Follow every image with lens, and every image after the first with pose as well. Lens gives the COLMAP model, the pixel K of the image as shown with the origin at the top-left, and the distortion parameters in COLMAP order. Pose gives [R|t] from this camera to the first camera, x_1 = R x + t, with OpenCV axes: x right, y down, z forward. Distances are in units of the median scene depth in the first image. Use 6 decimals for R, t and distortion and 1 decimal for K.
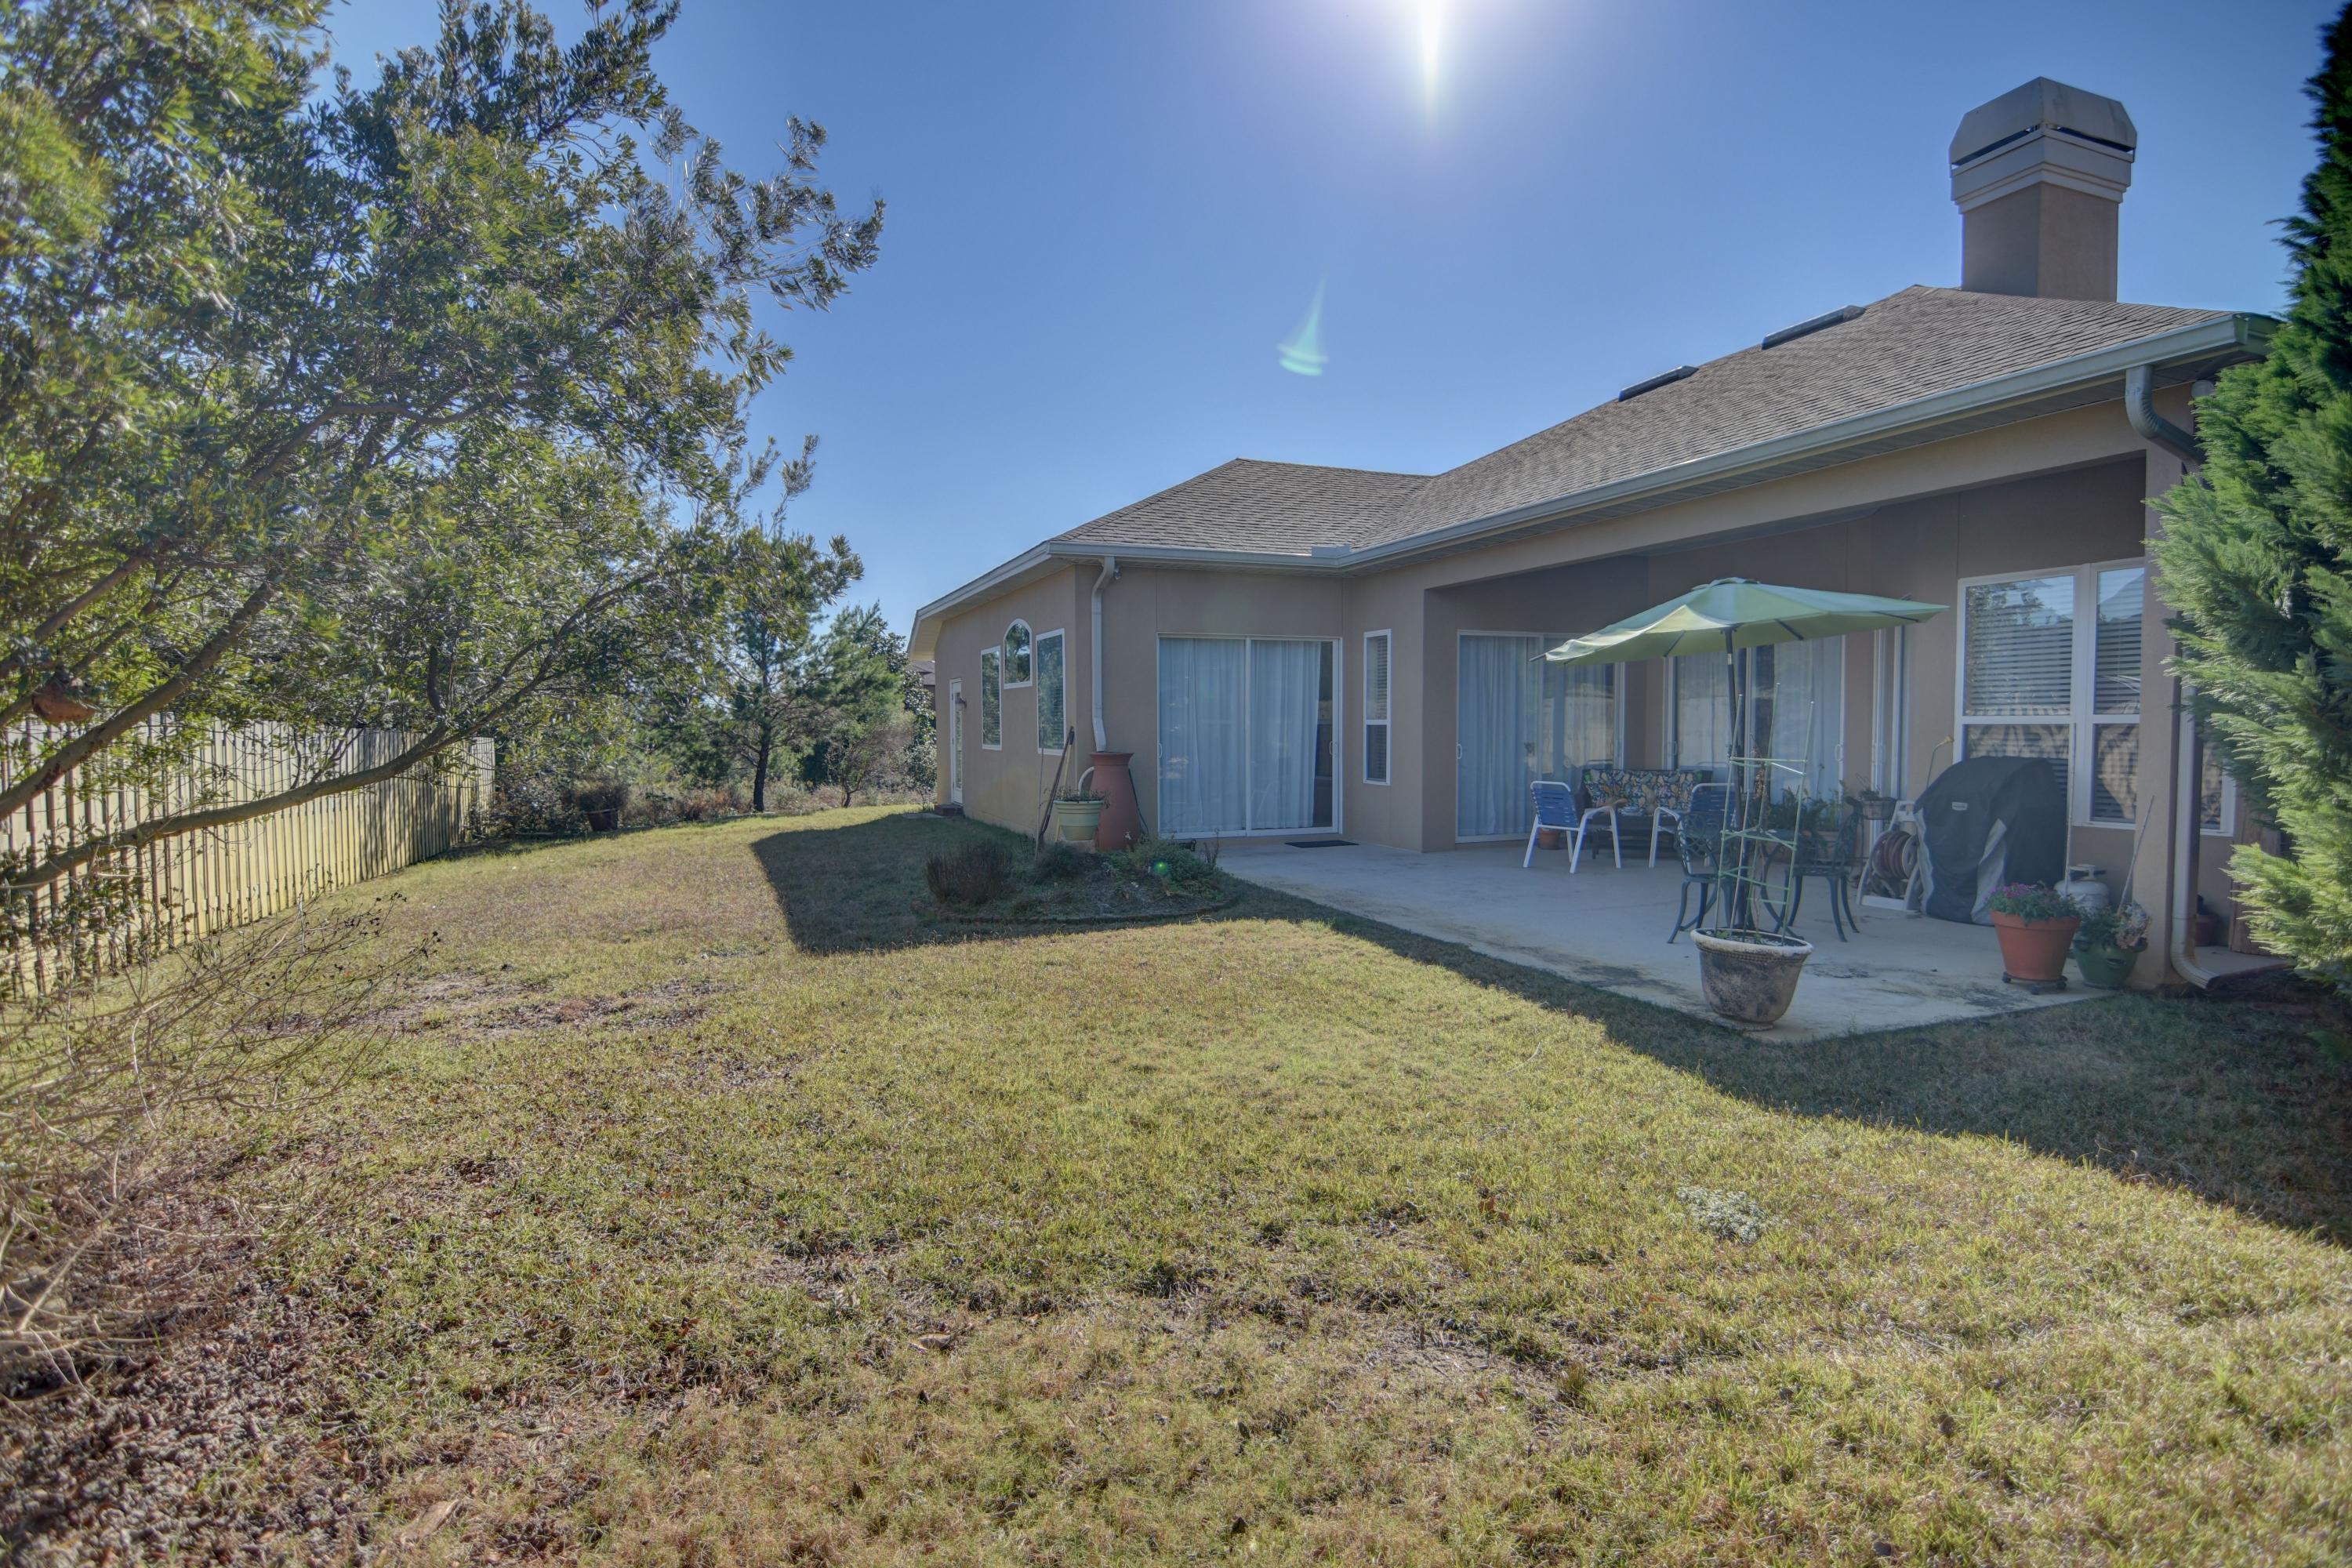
lens RADIAL K [[1175.7, 0, 1176.0], [0, 1175.7, 784.0], [0, 0, 1]] dist [0.000309, 0.000000]
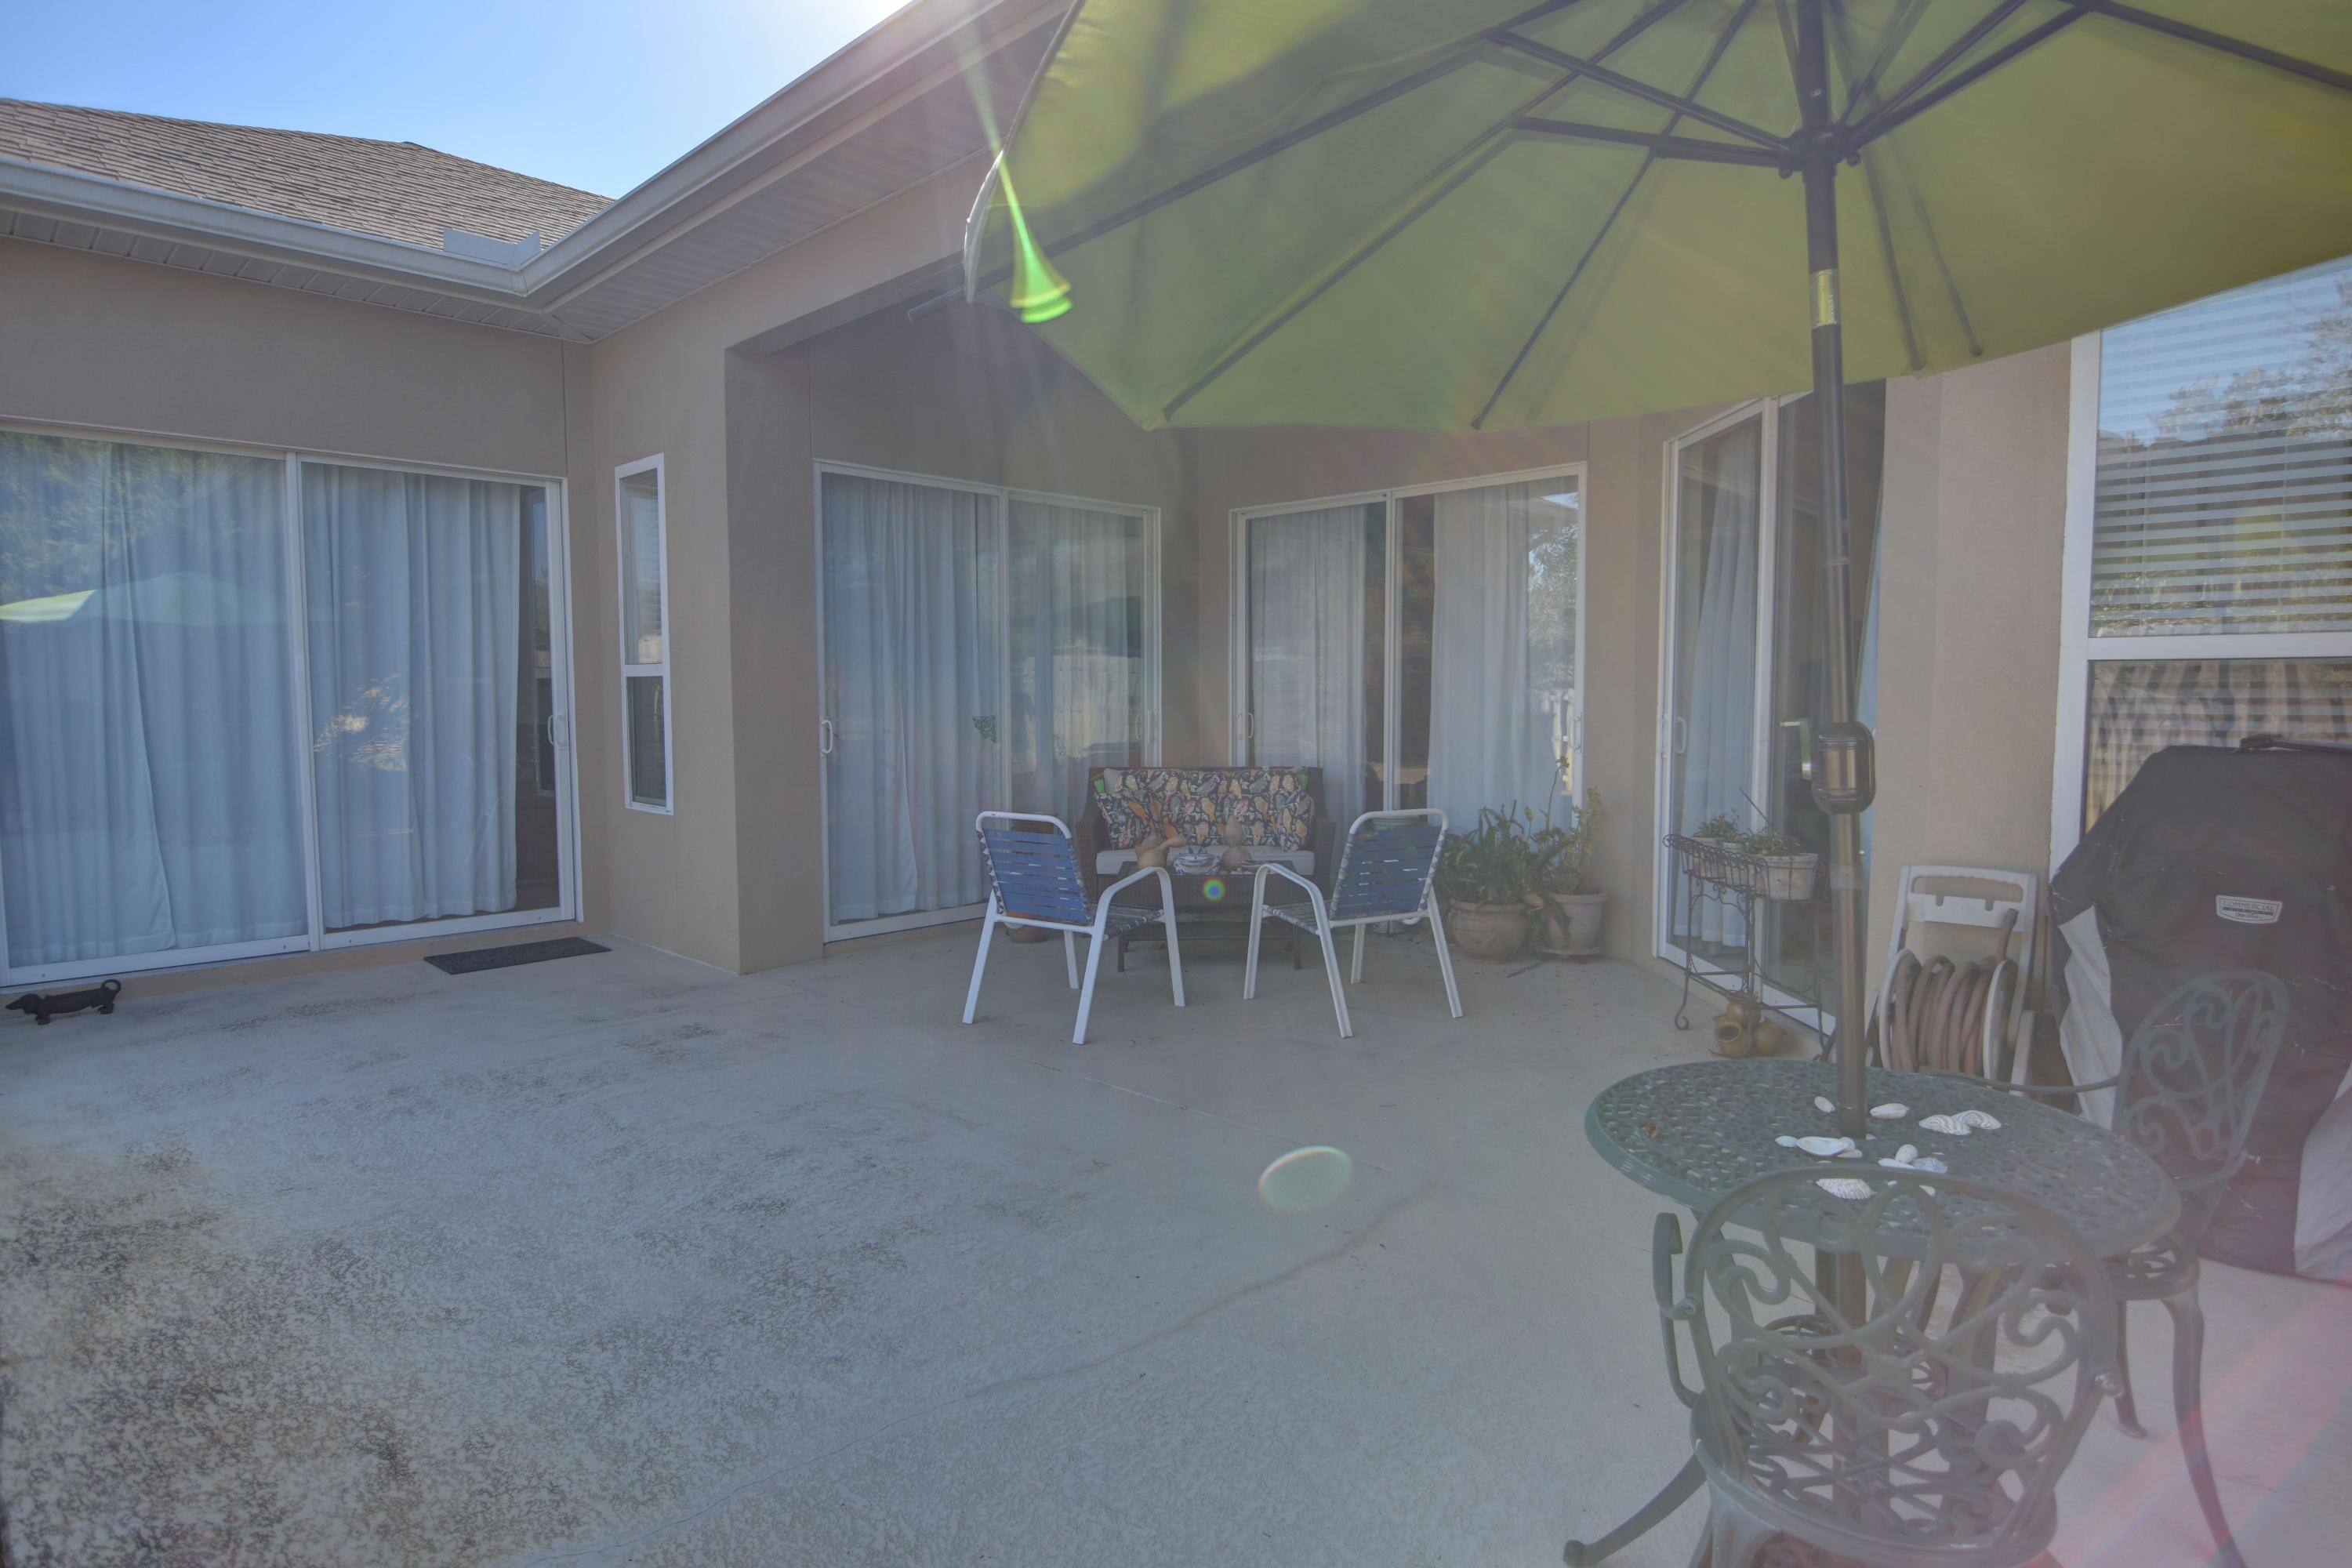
lens RADIAL K [[1266.7, 0, 1176.0], [0, 1266.7, 784.0], [0, 0, 1]] dist [-0.001613, -0.000042]
pose [[0.914910, -0.026410, 0.402794, 0.165749], [0.019362, 0.999580, 0.021560, -0.017098], [-0.403194, -0.011927, 0.915037, 0.502064]]
